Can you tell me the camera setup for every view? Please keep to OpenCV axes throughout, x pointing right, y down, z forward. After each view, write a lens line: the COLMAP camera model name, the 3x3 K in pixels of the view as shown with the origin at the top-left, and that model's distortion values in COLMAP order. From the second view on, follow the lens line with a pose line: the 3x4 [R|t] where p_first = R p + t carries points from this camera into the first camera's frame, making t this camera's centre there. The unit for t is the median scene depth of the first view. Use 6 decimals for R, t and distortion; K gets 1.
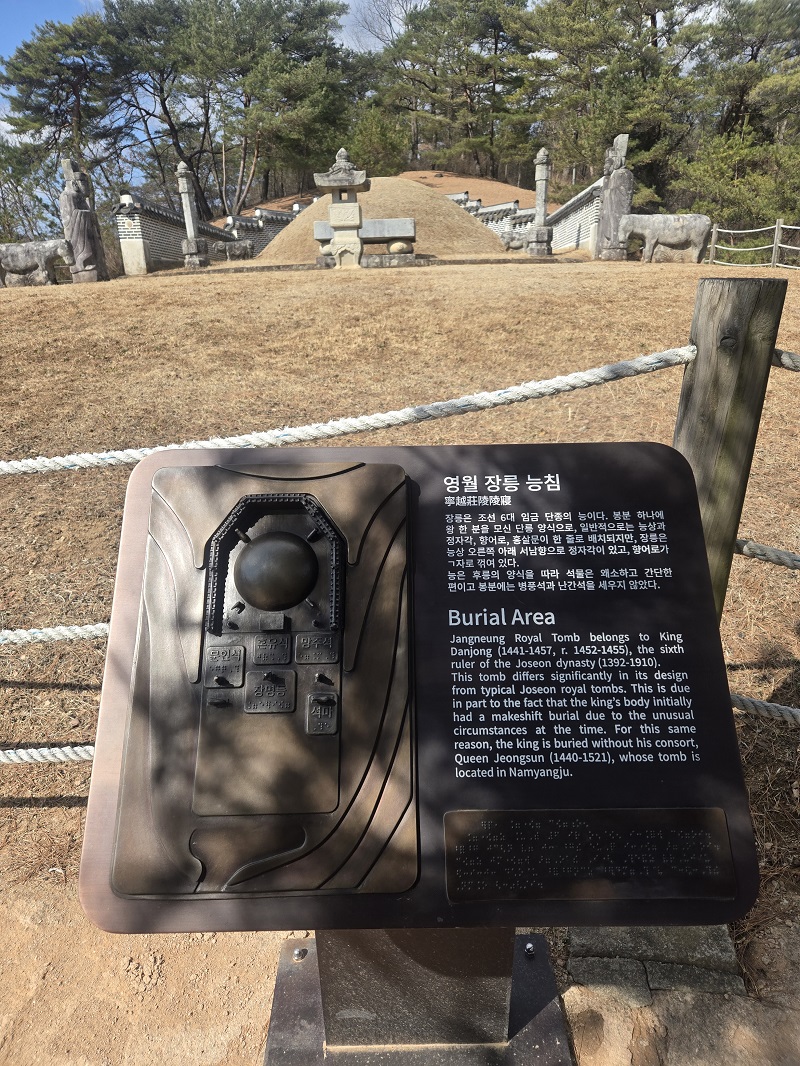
lens RADIAL K [[718.1, 0, 399.8], [0, 718.1, 540.7], [0, 0, 1]] dist [0.071726, -0.059426]
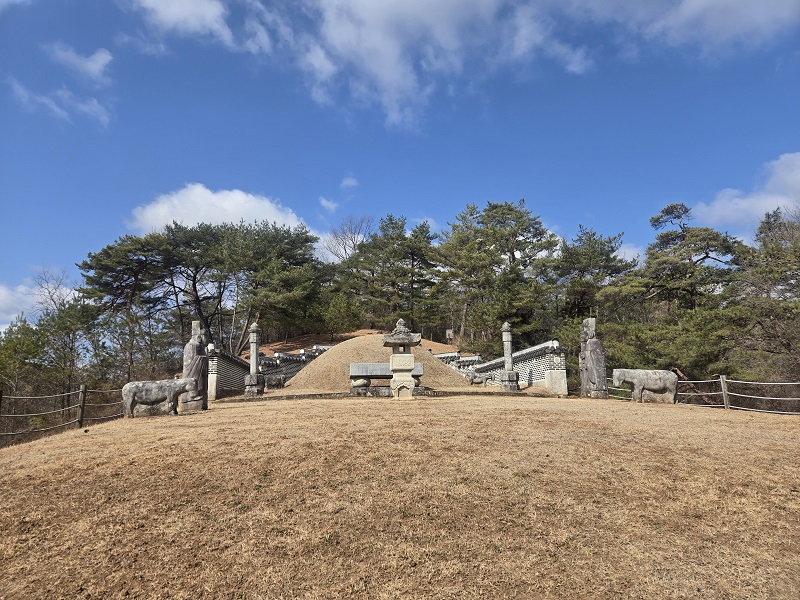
lens RADIAL K [[538.9, 0, 400.0], [0, 538.9, 300.0], [0, 0, 1]] dist [0.071726, -0.059426]
pose [[0.989615, 0.038439, 0.138507, -0.110341], [0.035804, 0.867291, -0.496512, -0.024811], [-0.139211, 0.496315, 0.856908, 0.041824]]
